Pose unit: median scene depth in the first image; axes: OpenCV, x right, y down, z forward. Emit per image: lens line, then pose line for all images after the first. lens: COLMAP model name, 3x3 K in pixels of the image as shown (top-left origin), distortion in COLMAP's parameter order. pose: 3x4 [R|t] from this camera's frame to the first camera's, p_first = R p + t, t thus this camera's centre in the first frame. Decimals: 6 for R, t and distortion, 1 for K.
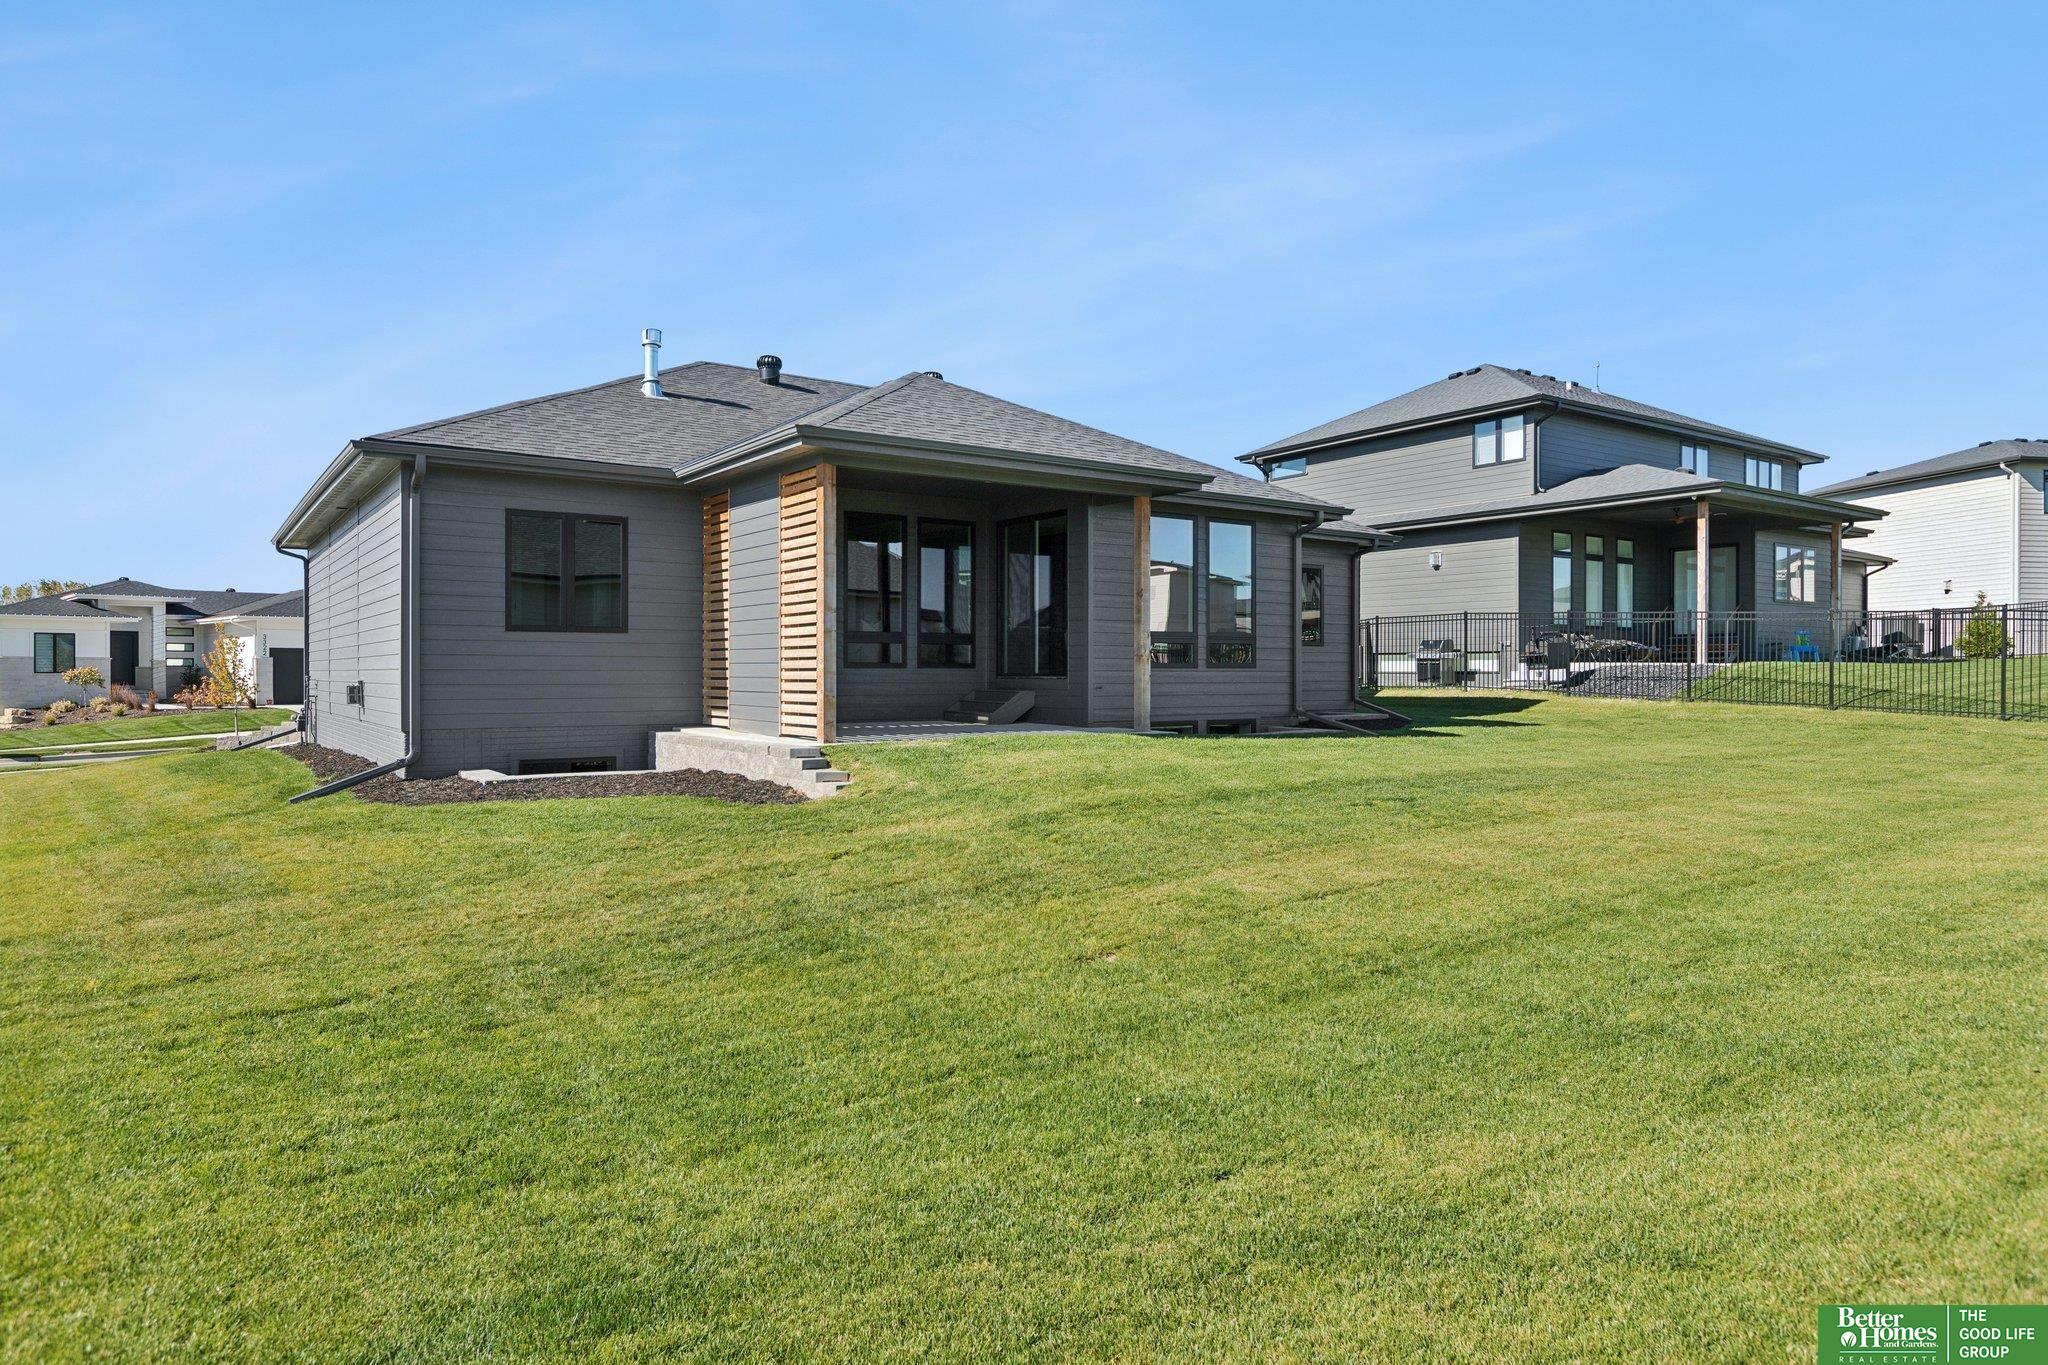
lens RADIAL K [[1236.2, 0, 1023.4], [0, 1236.2, 675.2], [0, 0, 1]] dist [0.002496, 0.001120]
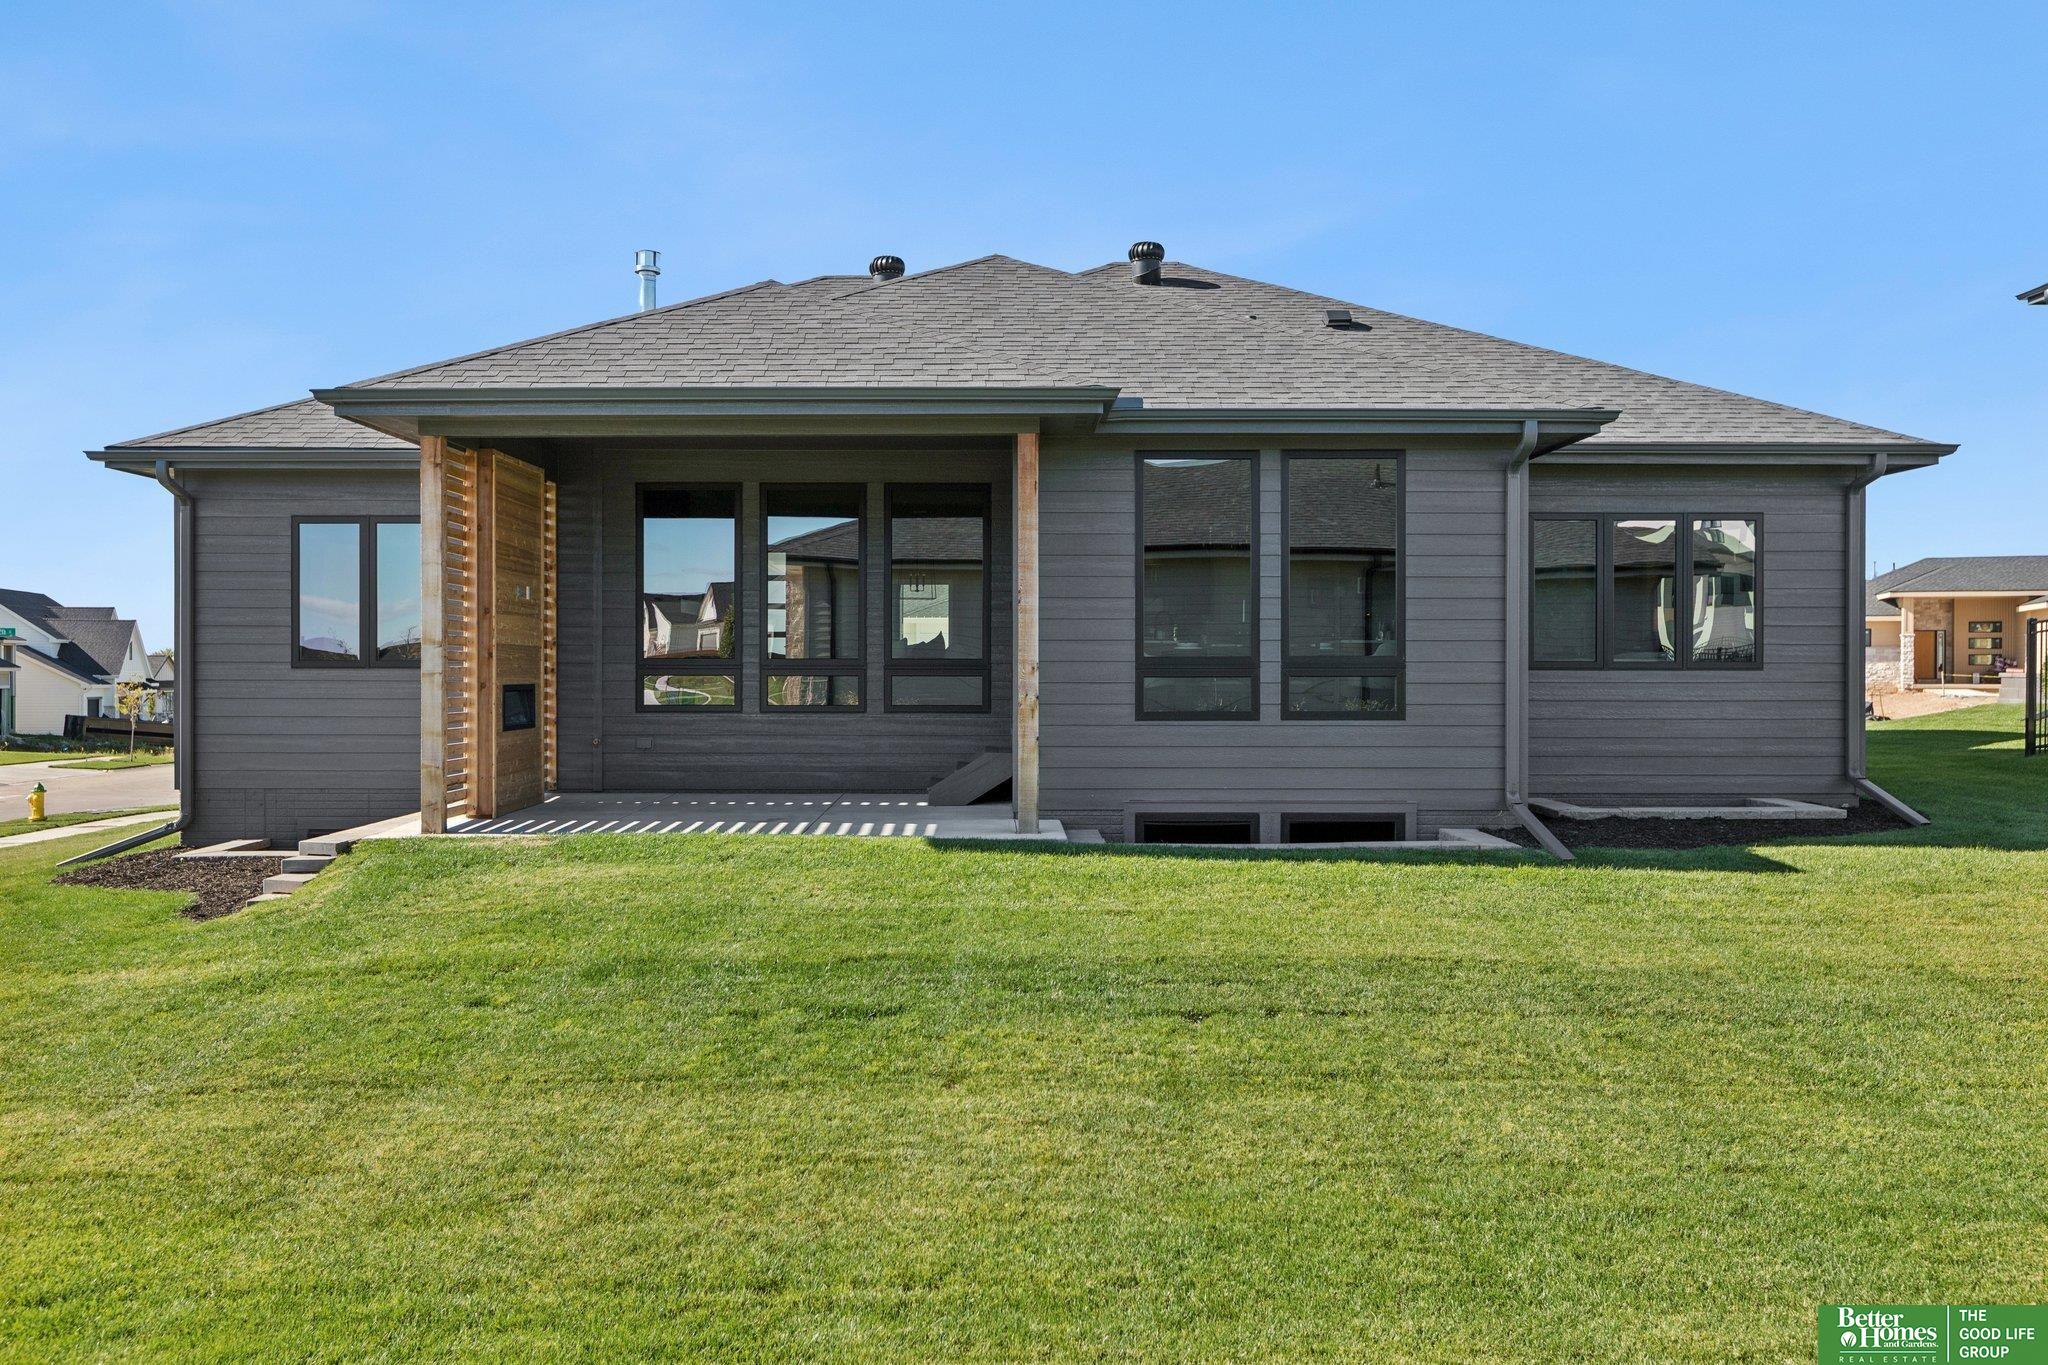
lens RADIAL K [[1719.7, 0, 1025.9], [0, 1719.7, 686.2], [0, 0, 1]] dist [-0.020546, -0.006363]
pose [[0.818254, 0.004282, -0.574841, 0.498736], [-0.001383, 0.999984, 0.005481, -0.025101], [0.574855, -0.003690, 0.818247, 0.296364]]
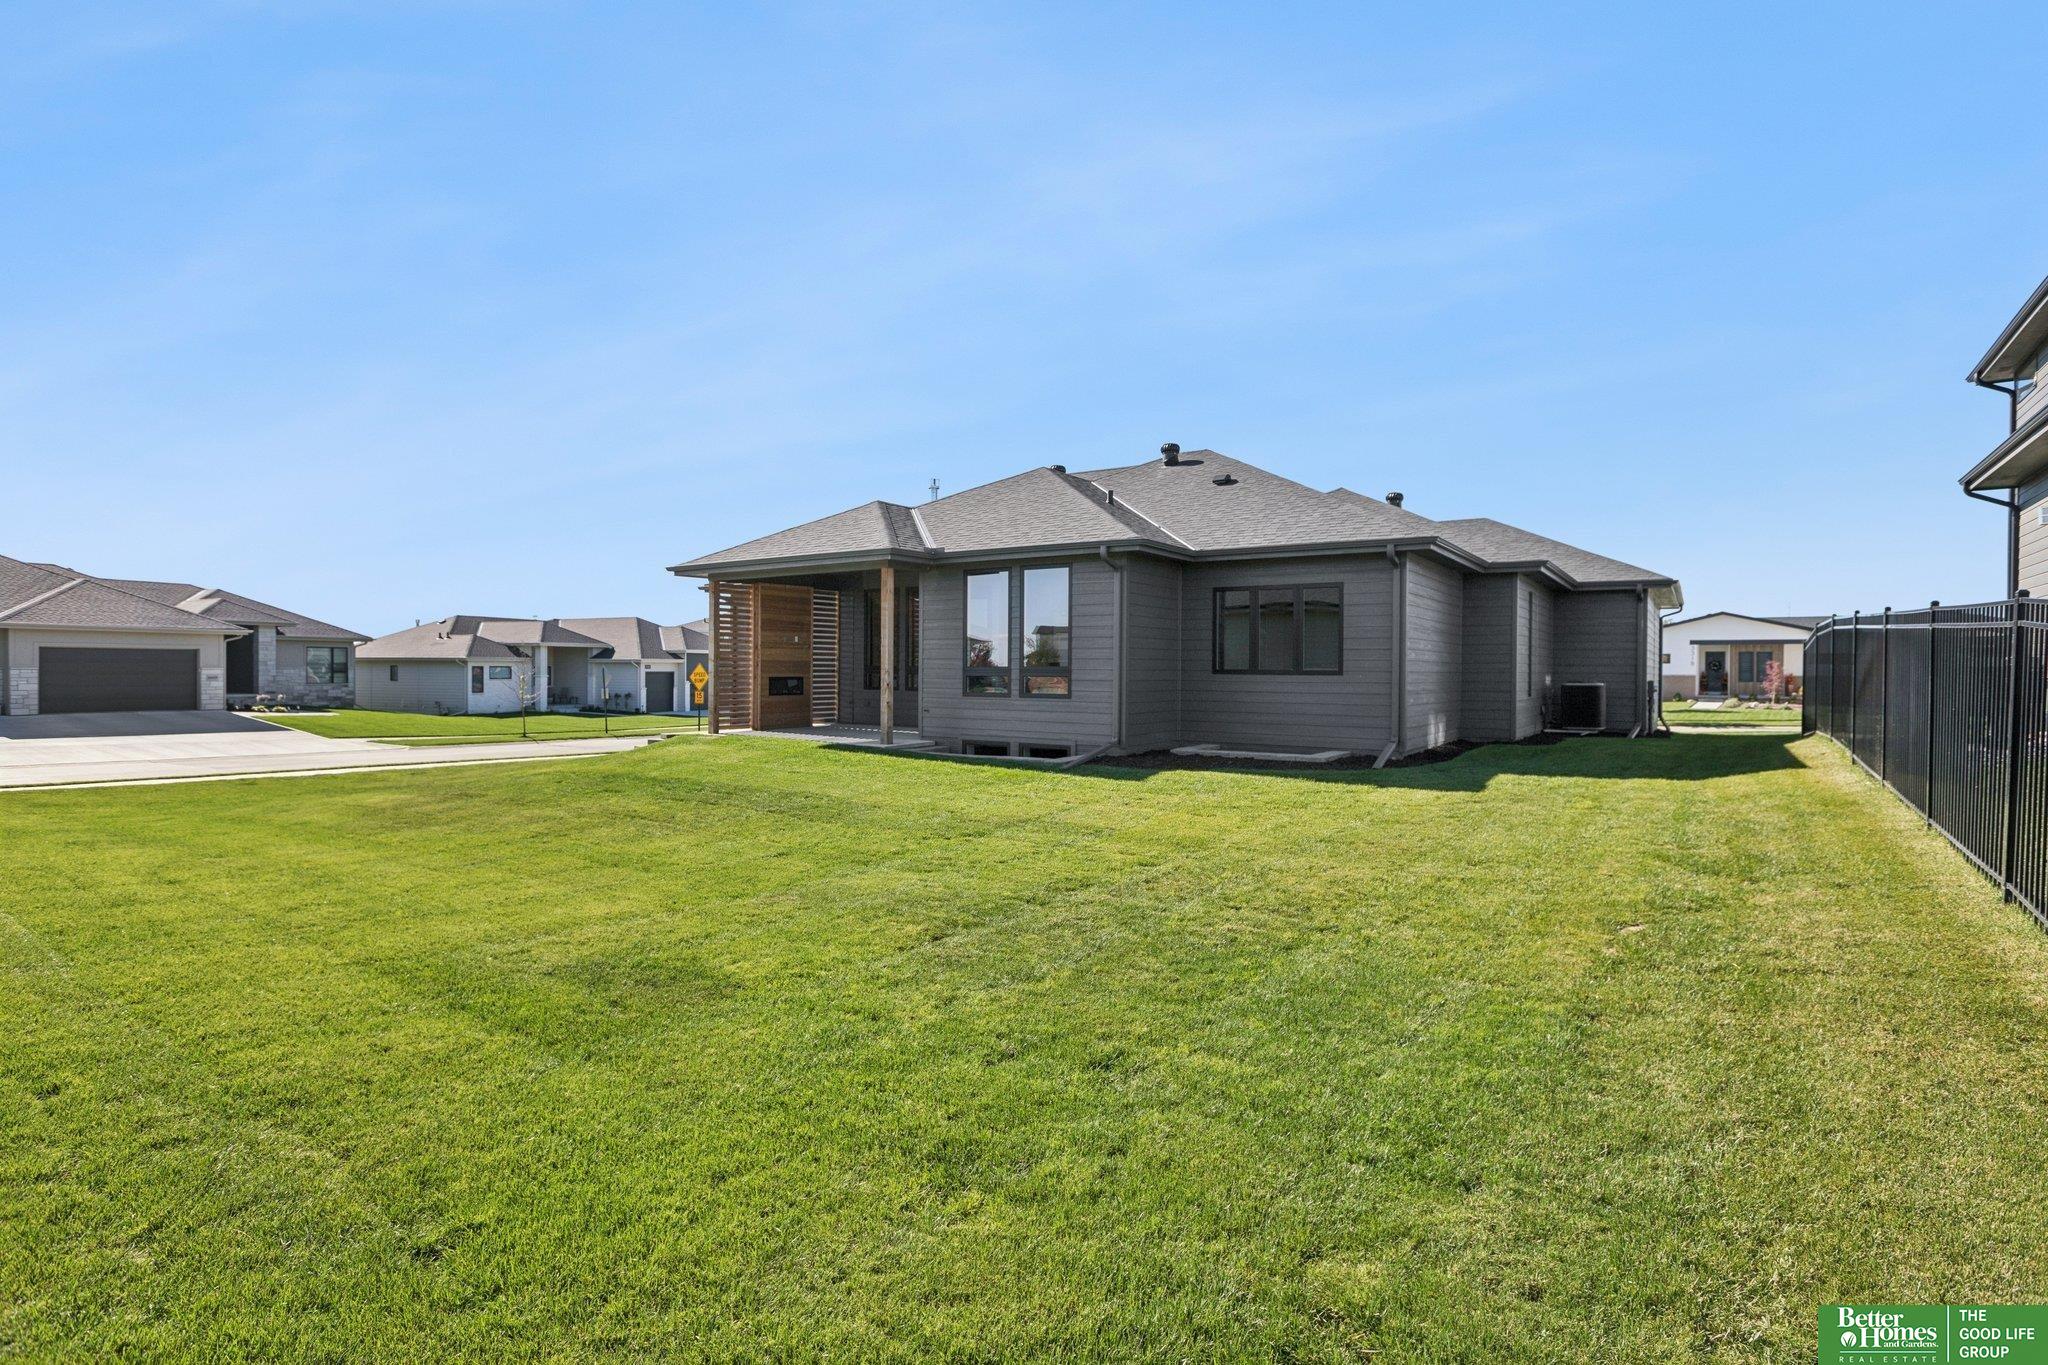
lens RADIAL K [[1008.9, 0, 1026.1], [0, 1008.9, 675.1], [0, 0, 1]] dist [0.004587, 0.000280]
pose [[0.352203, 0.009834, -0.935872, 1.027401], [-0.006883, 0.999945, 0.007917, -0.034283], [0.935898, 0.003653, 0.352252, 0.671418]]
